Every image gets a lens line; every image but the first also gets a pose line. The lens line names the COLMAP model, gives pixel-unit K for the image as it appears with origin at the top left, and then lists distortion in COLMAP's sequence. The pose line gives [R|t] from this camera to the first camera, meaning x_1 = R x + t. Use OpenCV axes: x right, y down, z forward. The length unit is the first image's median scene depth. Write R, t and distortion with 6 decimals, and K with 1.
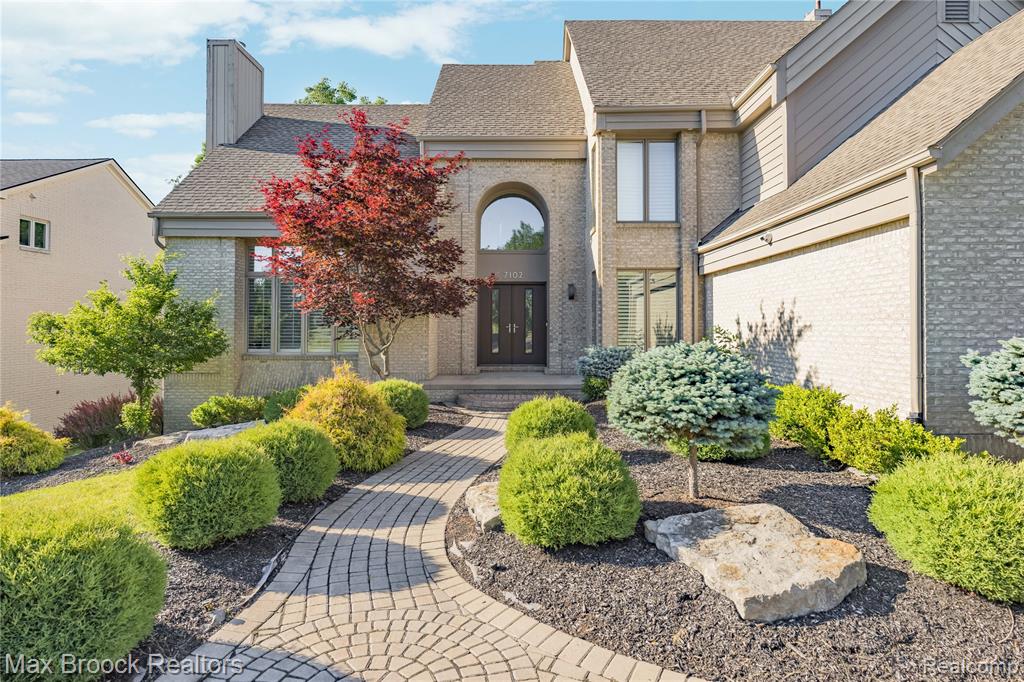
lens RADIAL K [[588.2, 0, 512.4], [0, 588.2, 319.6], [0, 0, 1]] dist [-0.000274, 0.000110]
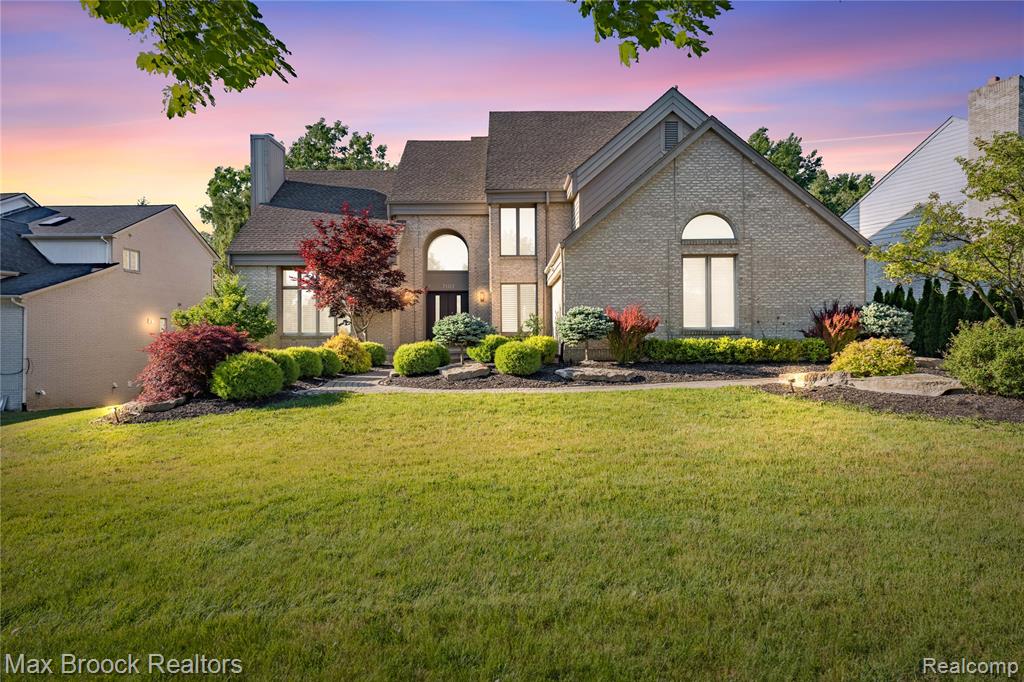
lens RADIAL K [[575.7, 0, 512.0], [0, 575.7, 341.0], [0, 0, 1]] dist [0.000944, -0.000006]
pose [[0.999921, -0.007242, 0.010292, 0.190020], [0.006956, 0.999595, 0.027604, 0.035930], [-0.010488, -0.027531, 0.999566, -0.680182]]
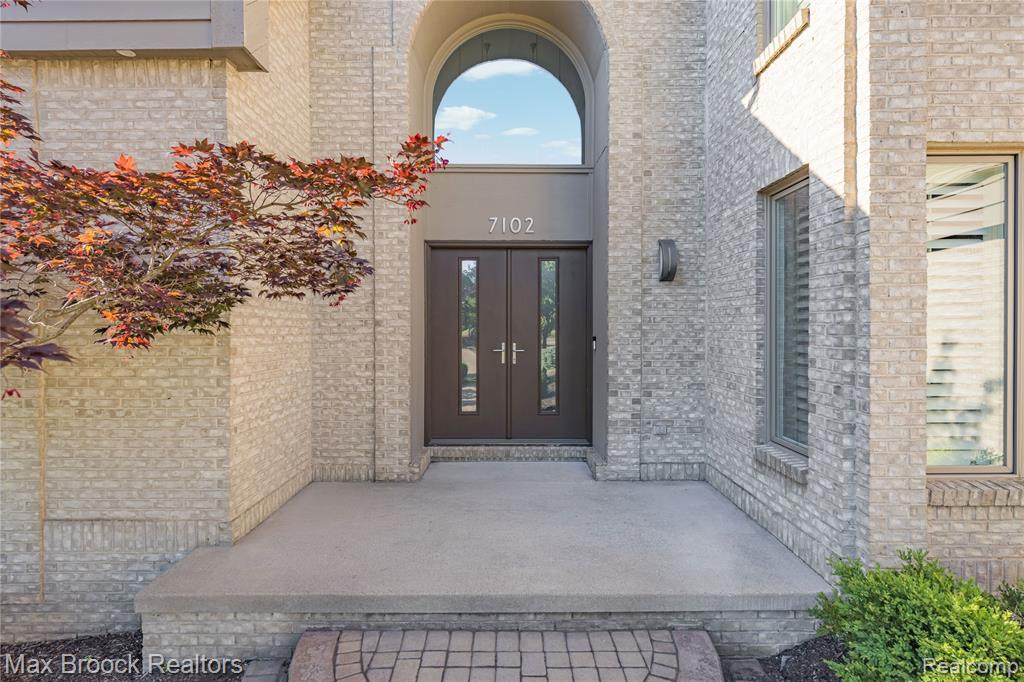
lens RADIAL K [[542.9, 0, 512.0], [0, 542.9, 341.0], [0, 0, 1]] dist [0.001175, 0.000230]
pose [[0.999937, -0.001696, 0.011098, -0.002759], [0.001295, 0.999349, 0.036059, -0.010088], [-0.011152, -0.036043, 0.999288, 0.753946]]
